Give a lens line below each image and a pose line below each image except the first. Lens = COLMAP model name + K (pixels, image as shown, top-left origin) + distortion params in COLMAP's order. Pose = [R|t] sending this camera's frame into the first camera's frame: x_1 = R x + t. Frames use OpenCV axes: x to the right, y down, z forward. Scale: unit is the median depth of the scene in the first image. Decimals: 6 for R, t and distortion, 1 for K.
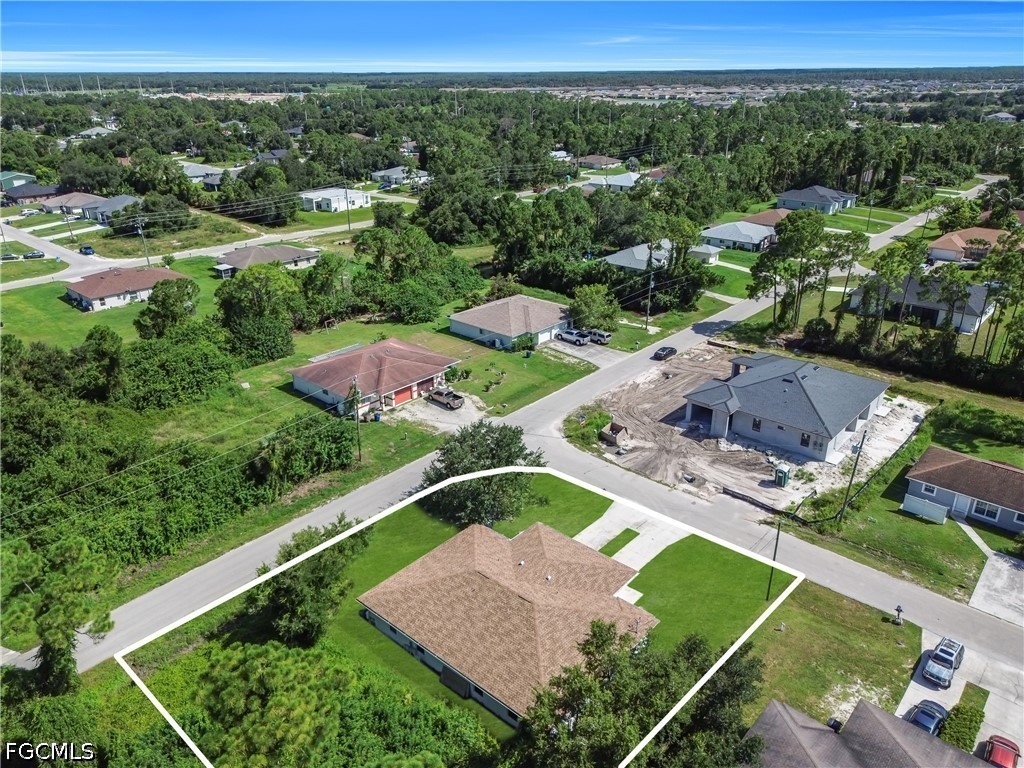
lens RADIAL K [[725.8, 0, 512.0], [0, 725.8, 384.0], [0, 0, 1]] dist [0.073250, -0.074842]
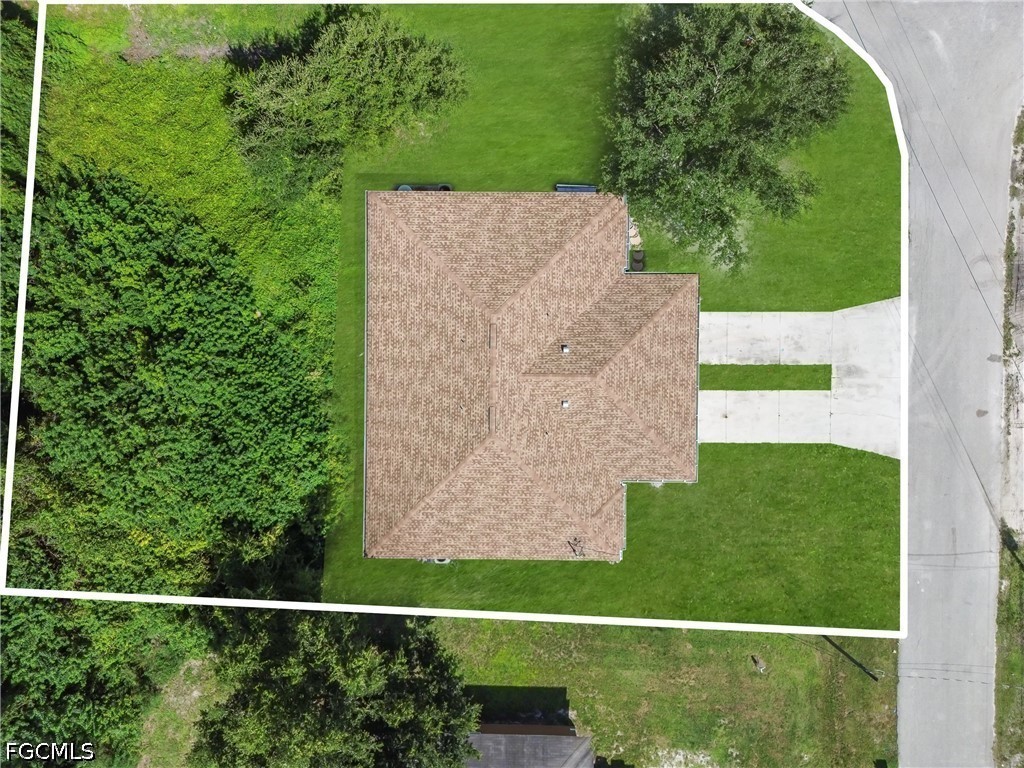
lens RADIAL K [[725.8, 0, 512.0], [0, 725.8, 384.0], [0, 0, 1]] dist [0.073250, -0.074842]
pose [[0.653837, 0.756524, 0.012985, -0.002680], [-0.299431, 0.242951, 0.922668, -0.225349], [0.694865, -0.607163, 0.385377, 0.516169]]
